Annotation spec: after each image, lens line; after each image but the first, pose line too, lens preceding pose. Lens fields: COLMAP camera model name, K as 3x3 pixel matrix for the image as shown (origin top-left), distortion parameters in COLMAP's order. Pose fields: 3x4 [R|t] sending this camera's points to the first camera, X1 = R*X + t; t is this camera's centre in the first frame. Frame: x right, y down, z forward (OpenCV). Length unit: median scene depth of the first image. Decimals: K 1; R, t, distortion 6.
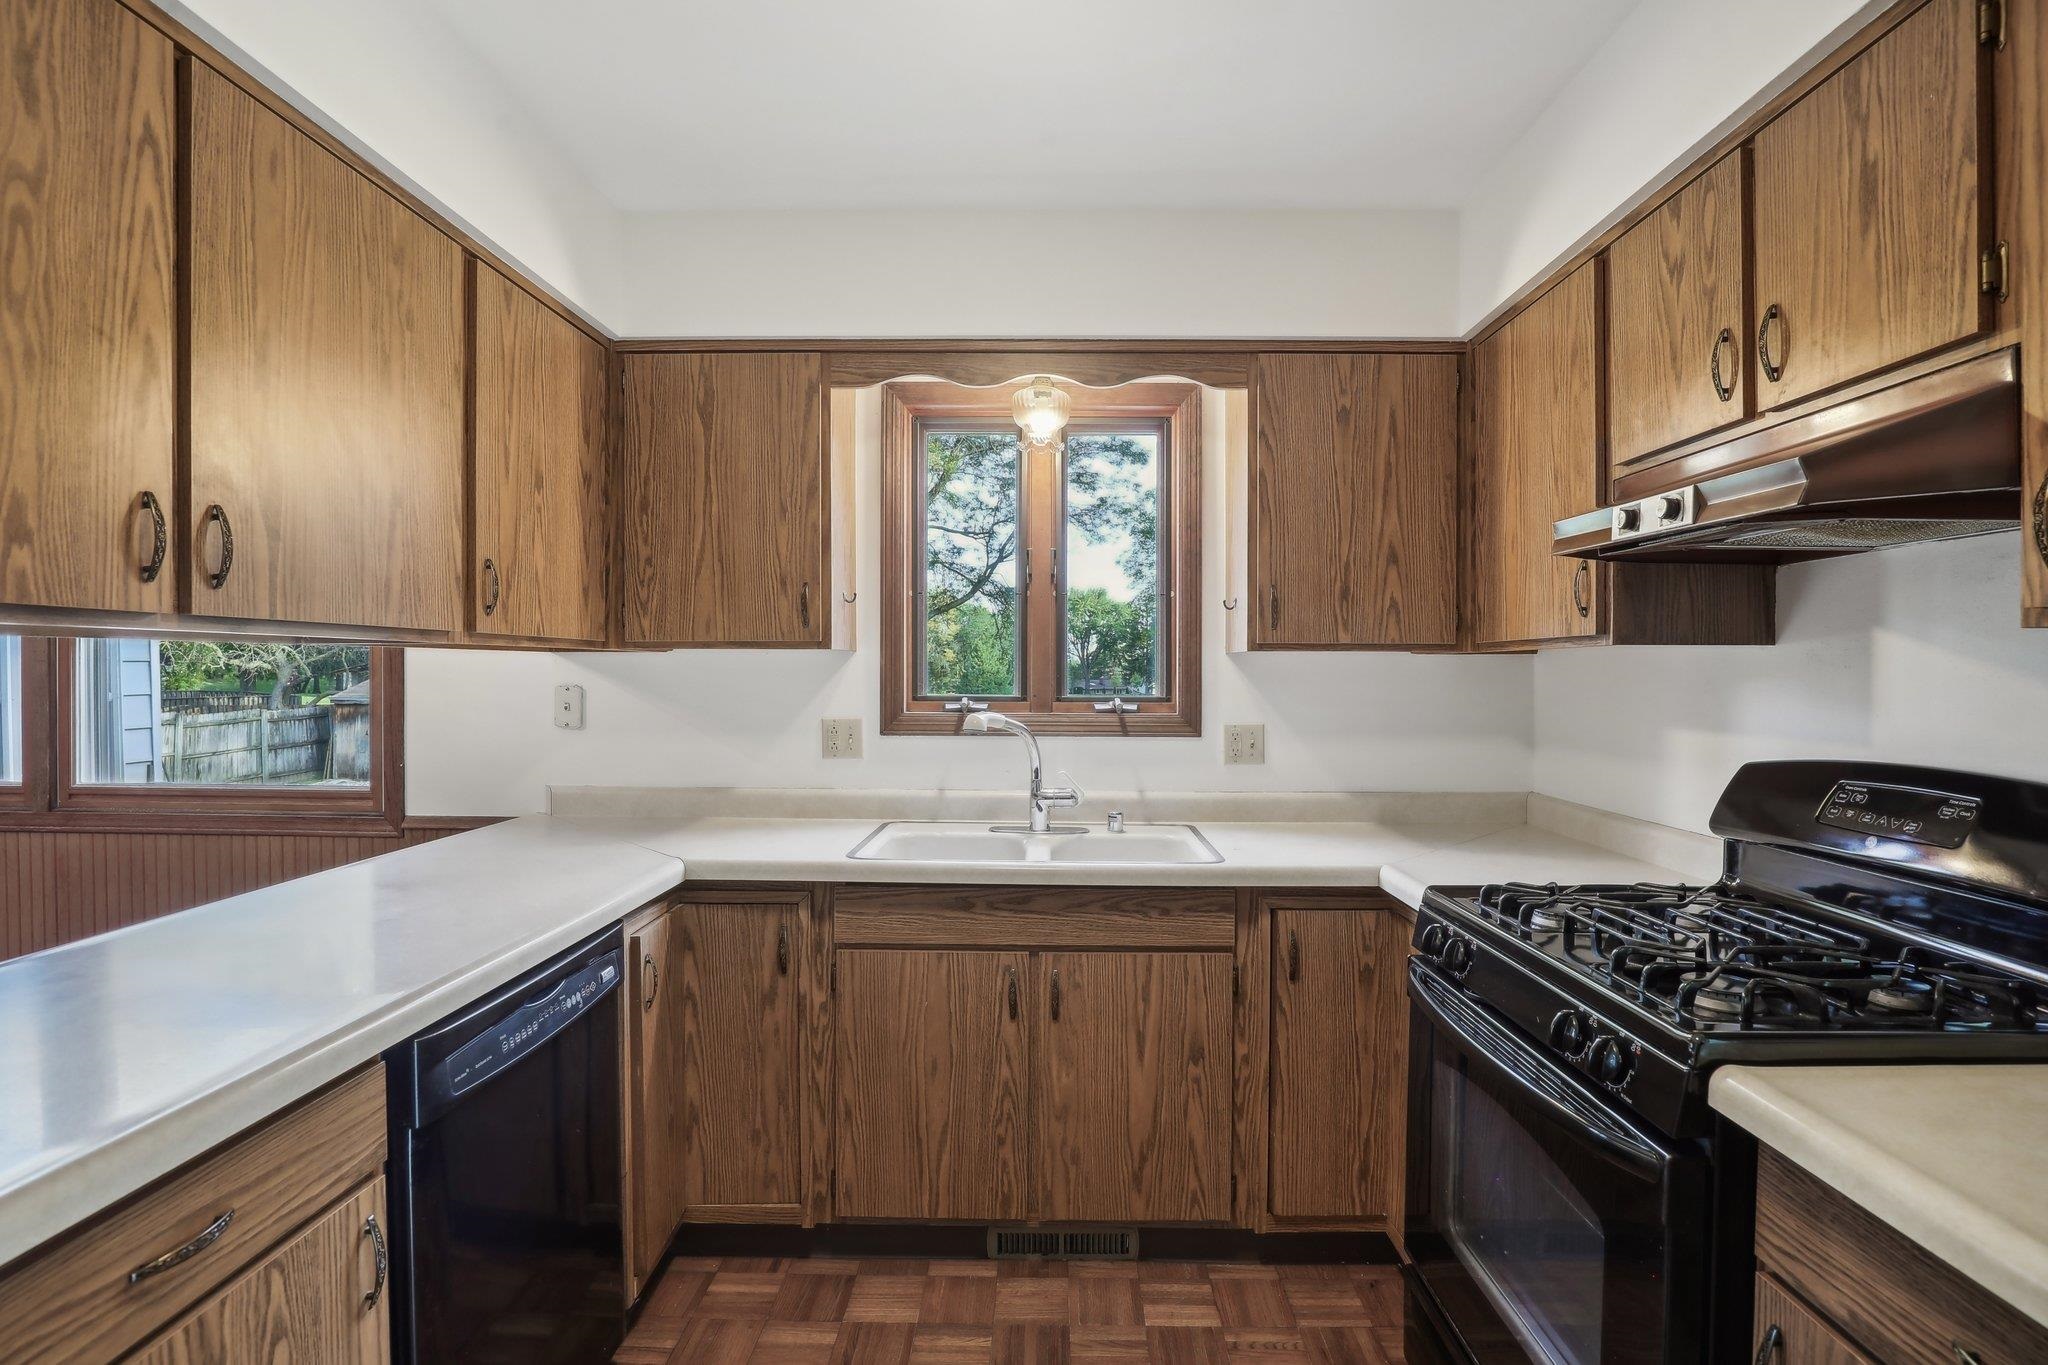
lens RADIAL K [[976.6, 0, 1048.7], [0, 976.6, 682.4], [0, 0, 1]] dist [-0.037654, 0.007577]
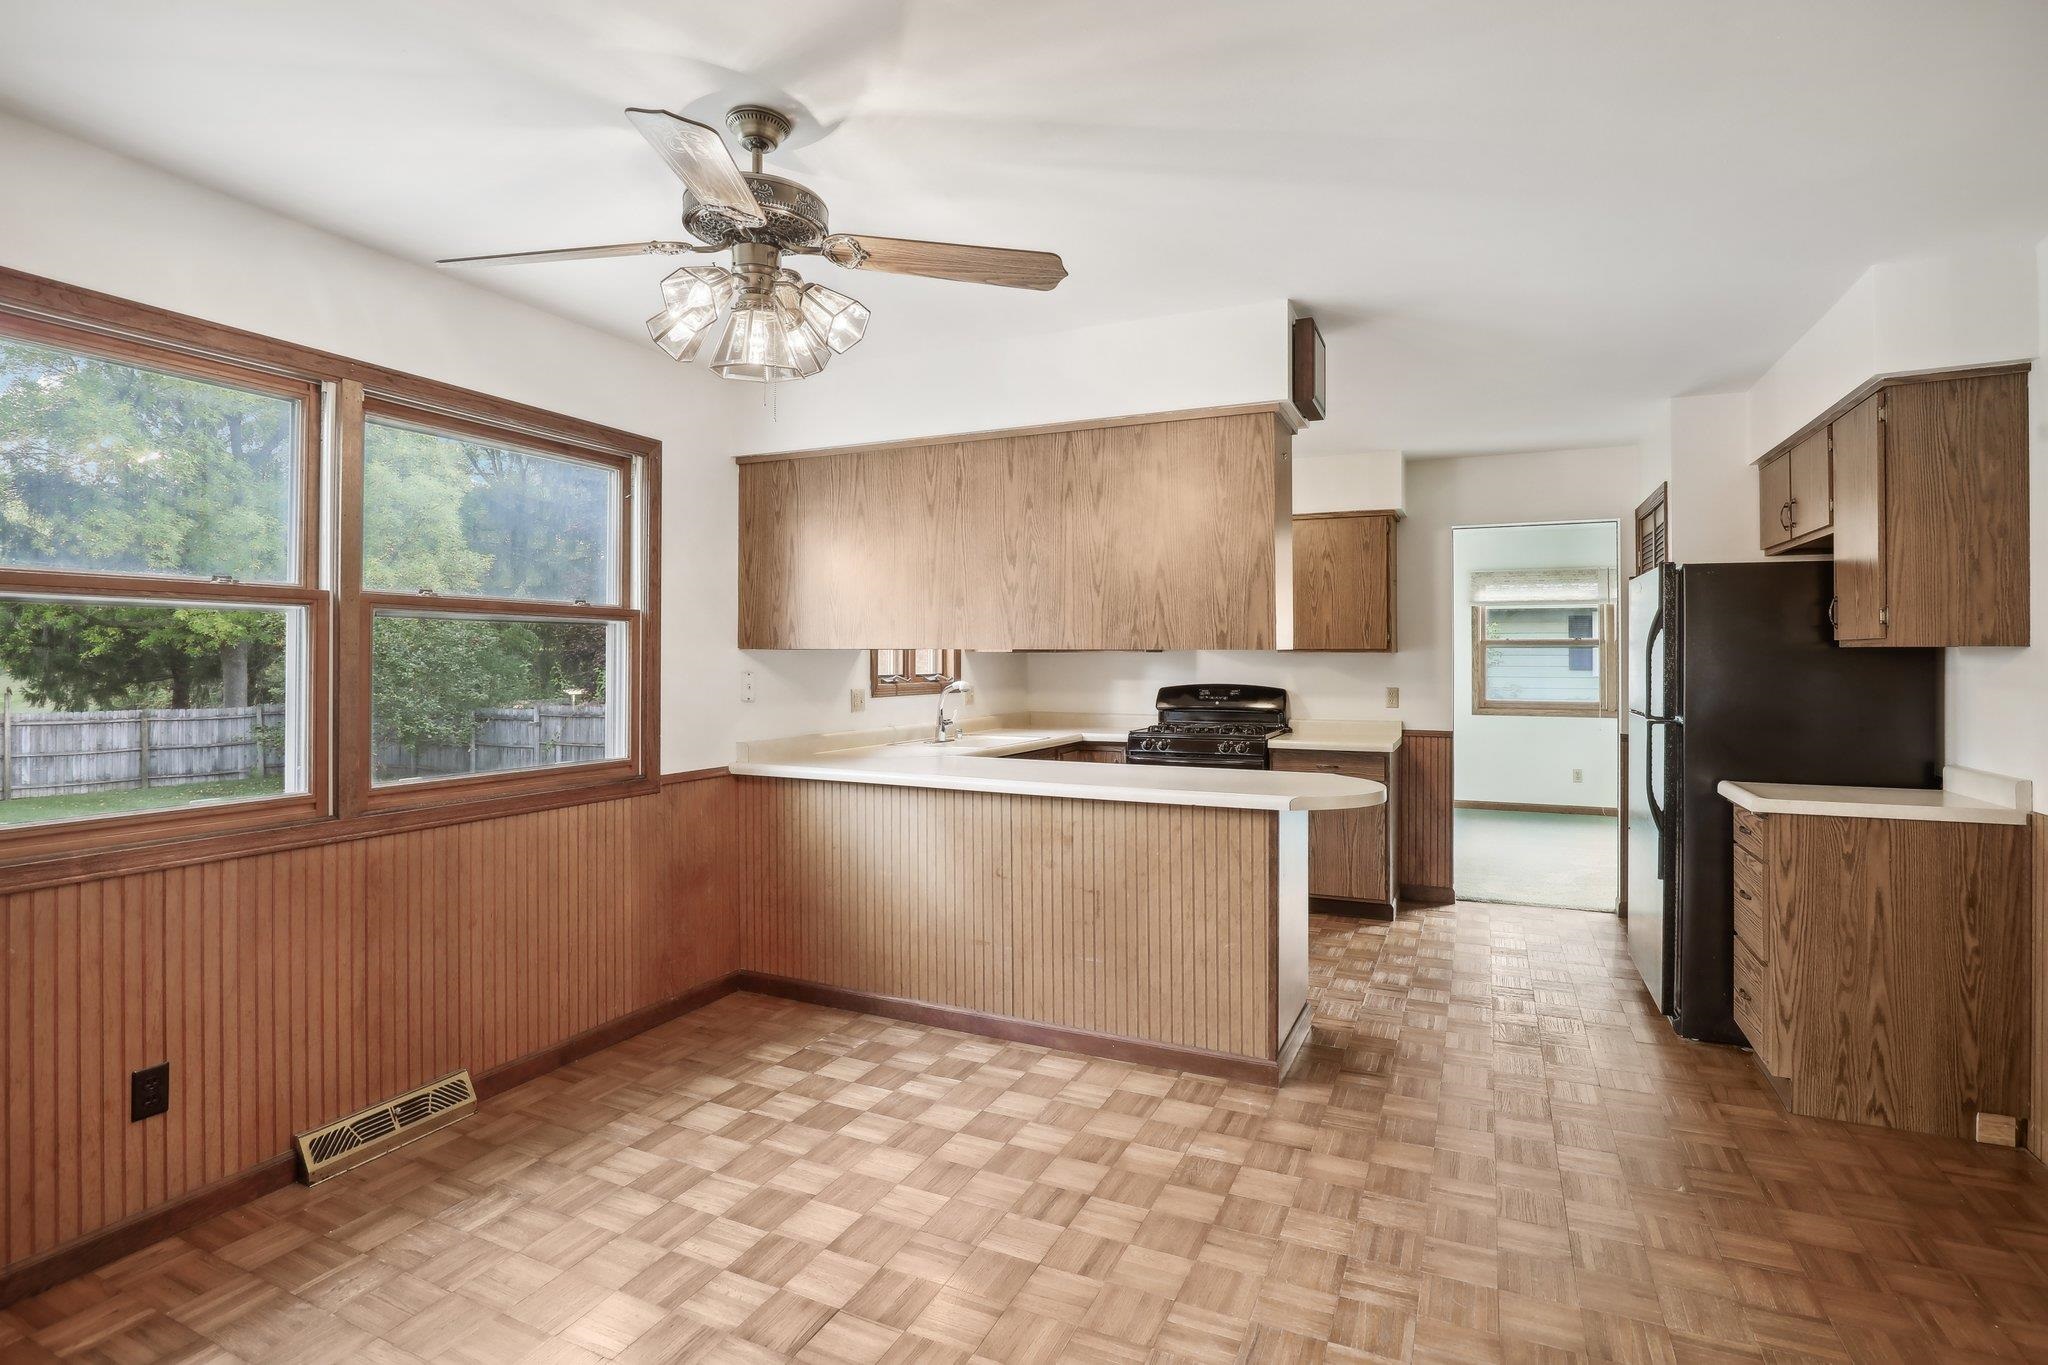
lens RADIAL K [[976.6, 0, 1045.4], [0, 976.6, 650.5], [0, 0, 1]] dist [-0.037654, 0.007577]
pose [[0.402745, 0.004876, 0.915299, -2.130147], [0.011293, 0.999883, -0.010295, -0.012063], [-0.915242, 0.014483, 0.402643, 0.003641]]
